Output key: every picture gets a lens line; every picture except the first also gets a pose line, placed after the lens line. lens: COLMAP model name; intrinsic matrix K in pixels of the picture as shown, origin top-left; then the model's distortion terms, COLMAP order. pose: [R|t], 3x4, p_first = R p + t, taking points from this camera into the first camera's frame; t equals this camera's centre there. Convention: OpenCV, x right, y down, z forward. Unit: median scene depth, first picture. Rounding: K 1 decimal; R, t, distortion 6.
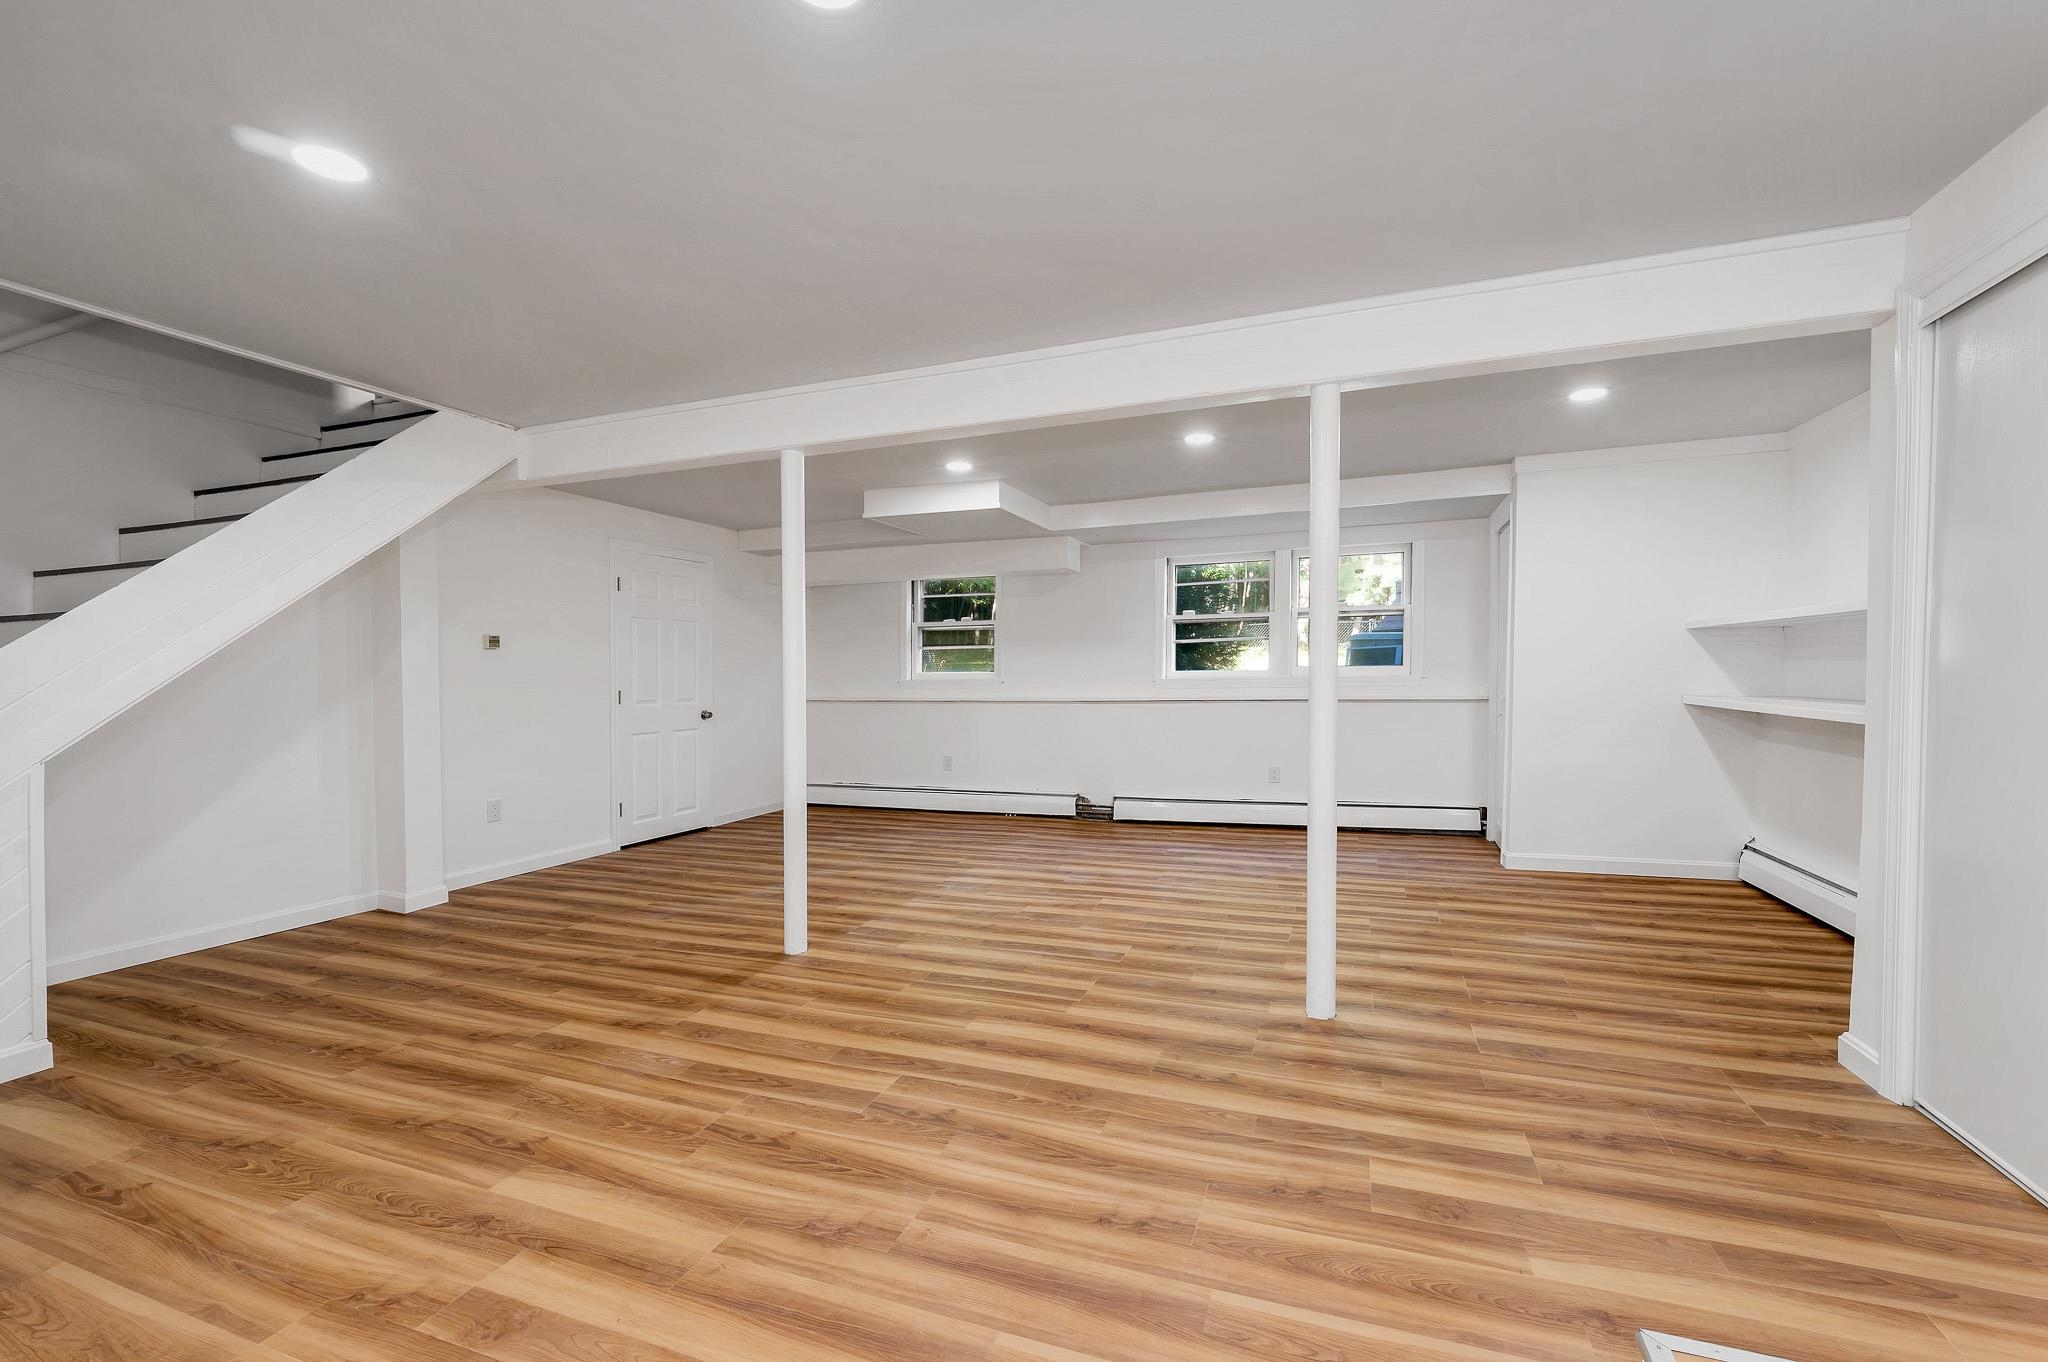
lens RADIAL K [[858.5, 0, 1024.0], [0, 858.5, 681.0], [0, 0, 1]] dist [-0.000106, 0.000078]
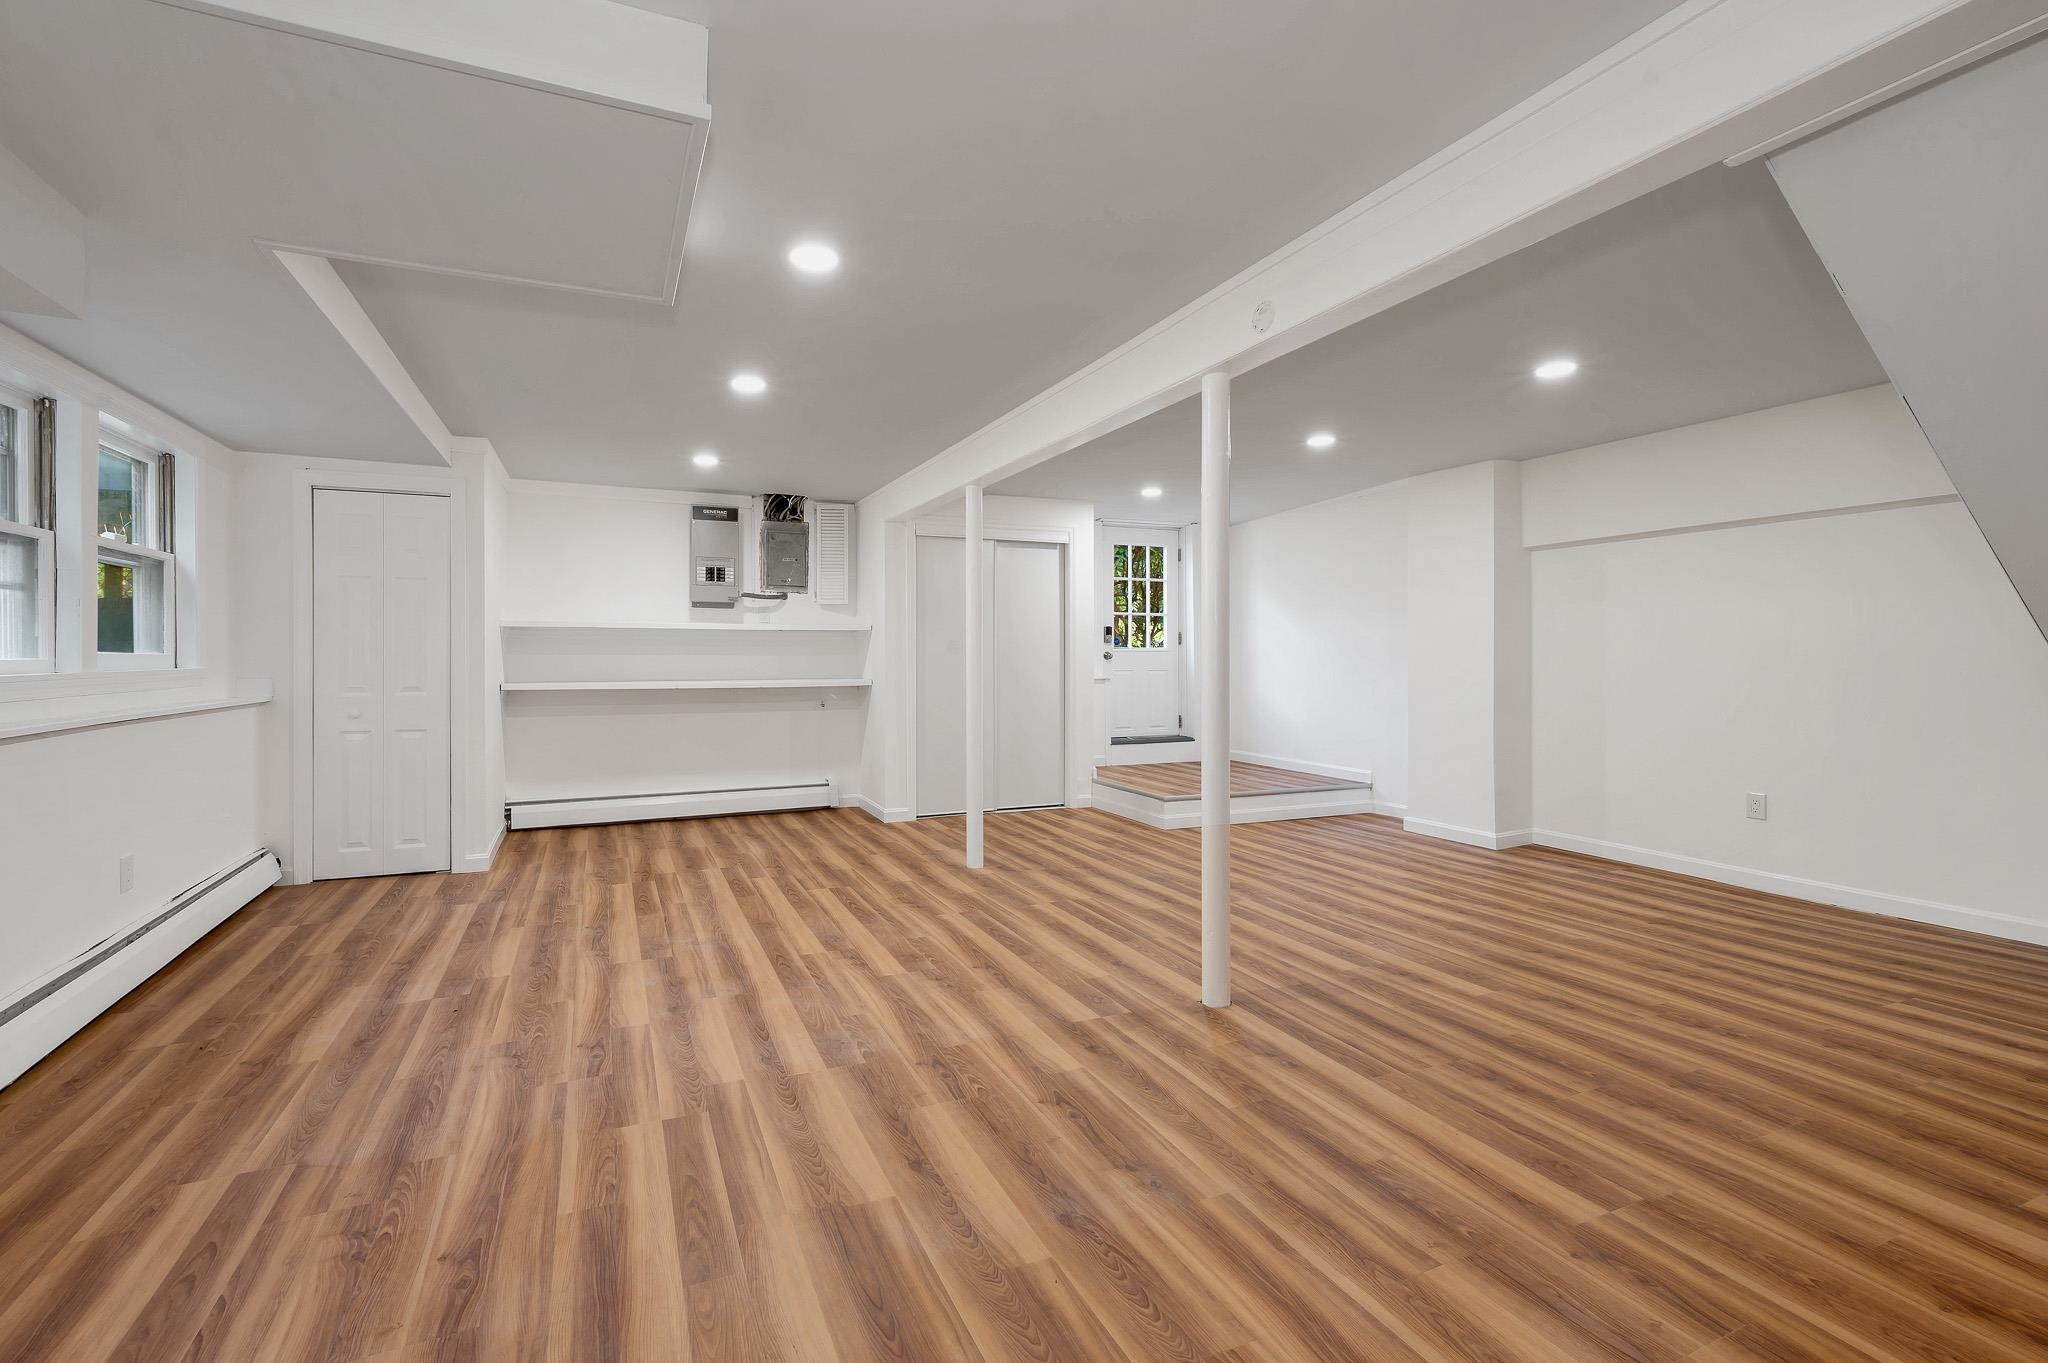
lens RADIAL K [[883.6, 0, 956.5], [0, 883.6, 674.6], [0, 0, 1]] dist [-0.000731, 0.000042]
pose [[-0.676944, -0.001477, 0.736033, -0.845576], [0.019201, 0.999622, 0.019665, -0.017711], [-0.735784, 0.027445, -0.676660, 2.059258]]
